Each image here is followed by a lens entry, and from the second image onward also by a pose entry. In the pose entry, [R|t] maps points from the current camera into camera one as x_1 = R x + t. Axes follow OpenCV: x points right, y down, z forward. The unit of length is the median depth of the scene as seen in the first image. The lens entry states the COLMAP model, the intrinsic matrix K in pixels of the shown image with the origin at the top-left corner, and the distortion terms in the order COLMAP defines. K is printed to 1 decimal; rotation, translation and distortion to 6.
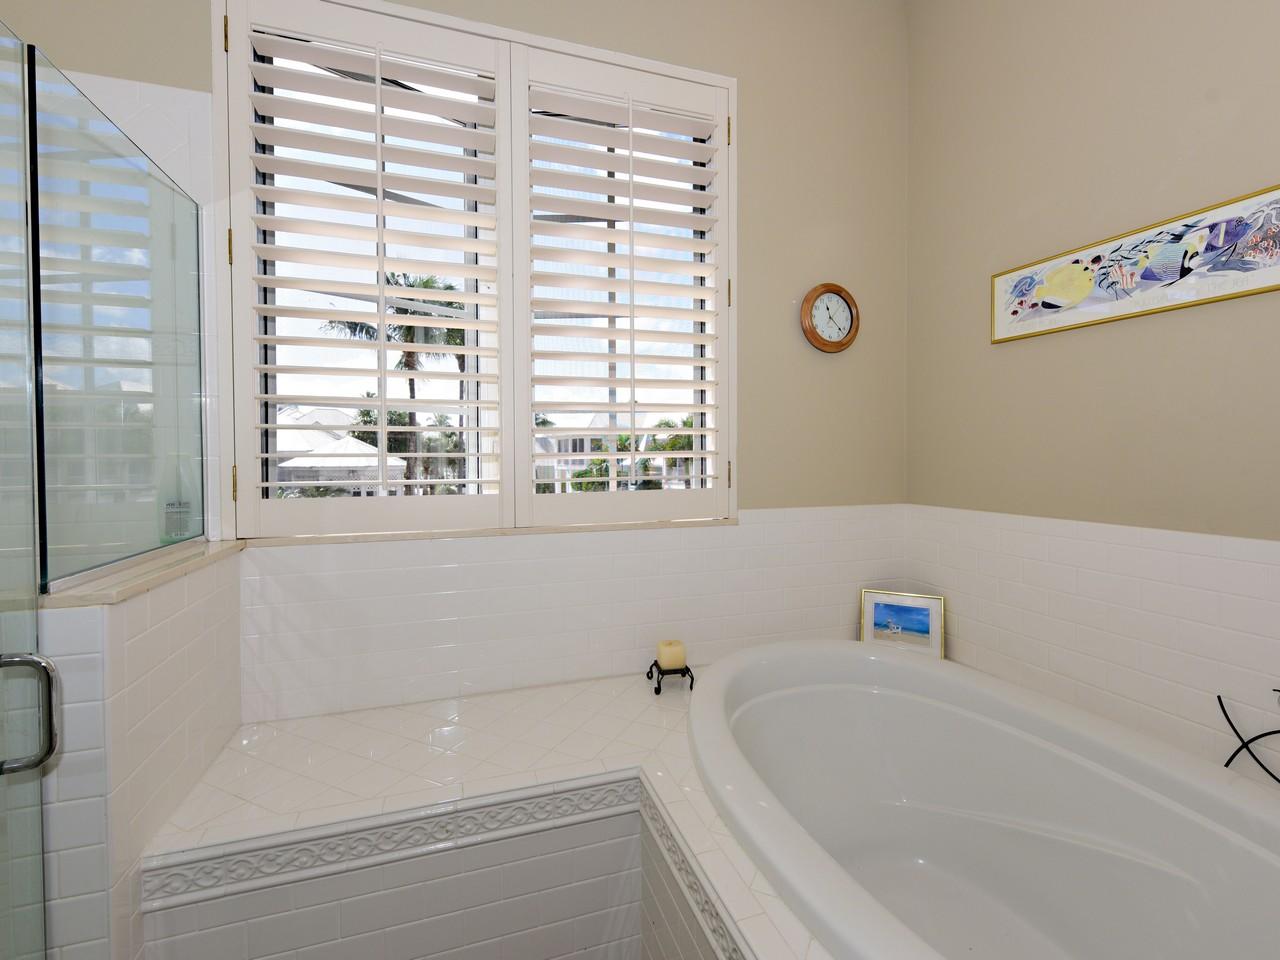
lens RADIAL K [[573.4, 0, 638.6], [0, 573.4, 465.9], [0, 0, 1]] dist [0.014398, -0.000166]
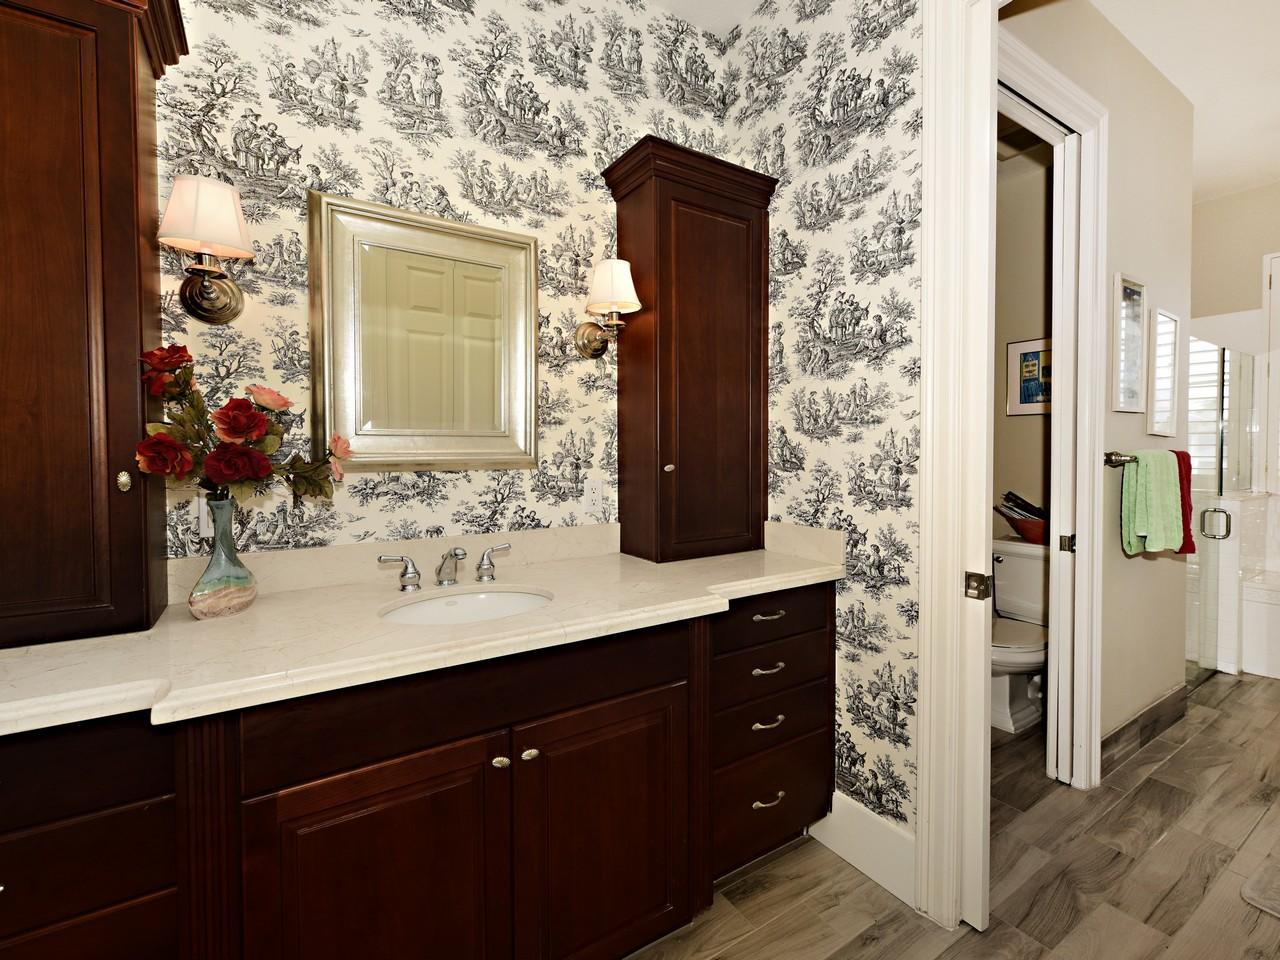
lens RADIAL K [[581.8, 0, 643.0], [0, 581.8, 456.6], [0, 0, 1]] dist [-0.001881, -0.000444]
pose [[0.258965, 0.013268, -0.965796, 0.817368], [-0.017118, 0.999812, 0.009146, -0.001102], [0.965735, 0.014164, 0.259143, -1.791125]]
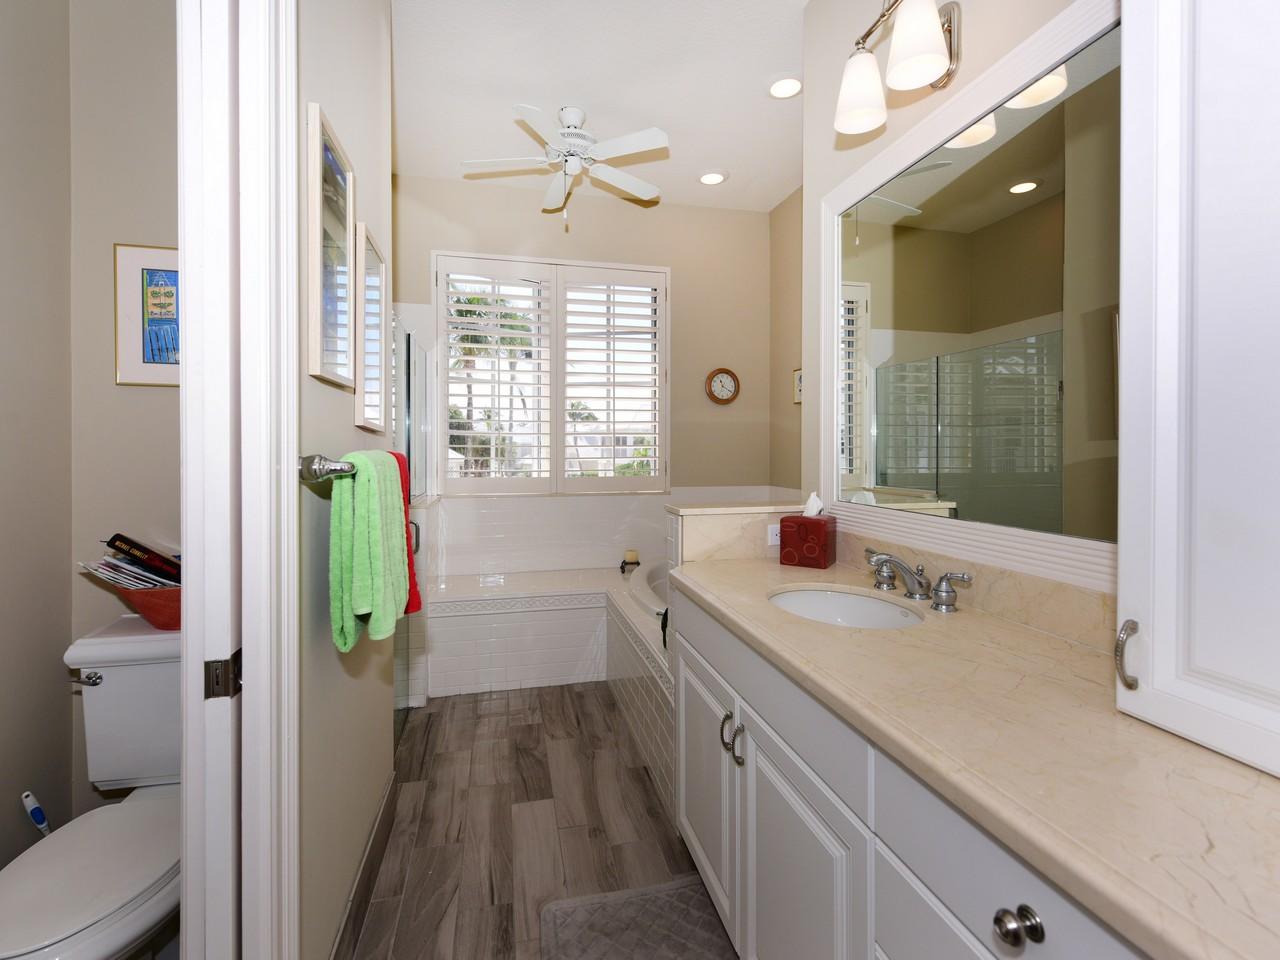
lens RADIAL K [[588.0, 0, 633.2], [0, 588.0, 455.2], [0, 0, 1]] dist [-0.003285, -0.000554]
pose [[0.995951, 0.005759, -0.089716, 0.238120], [-0.006494, 0.999948, -0.007911, -0.015548], [0.089665, 0.008462, 0.995936, -1.045579]]
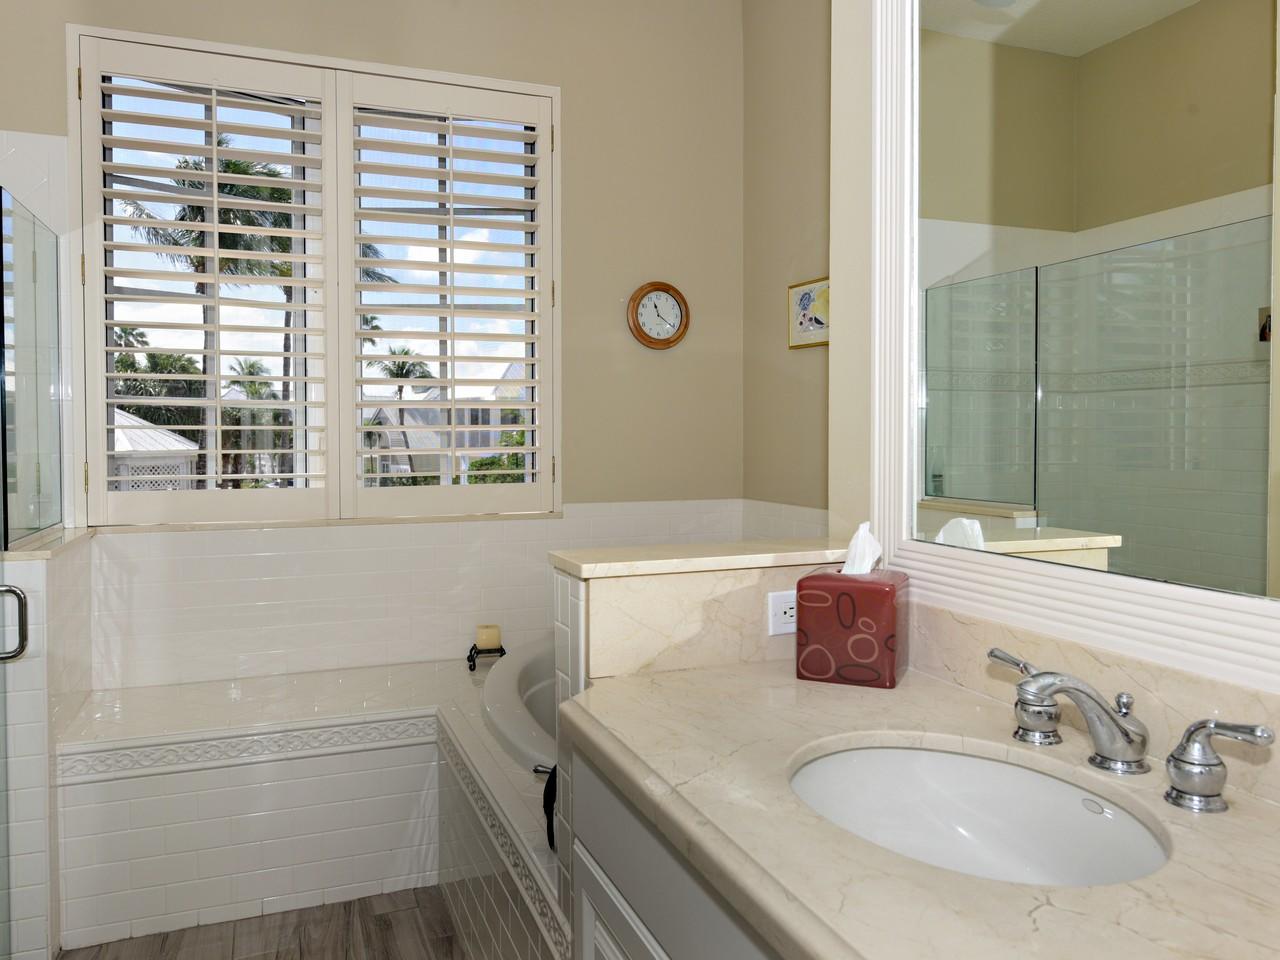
lens RADIAL K [[951.2, 0, 644.2], [0, 951.2, 462.7], [0, 0, 1]] dist [-0.000961, 0.004007]
pose [[0.998328, 0.001752, 0.057781, 0.233084], [-0.002524, 0.999909, 0.013283, -0.021431], [-0.057753, -0.013407, 0.998241, -0.752548]]
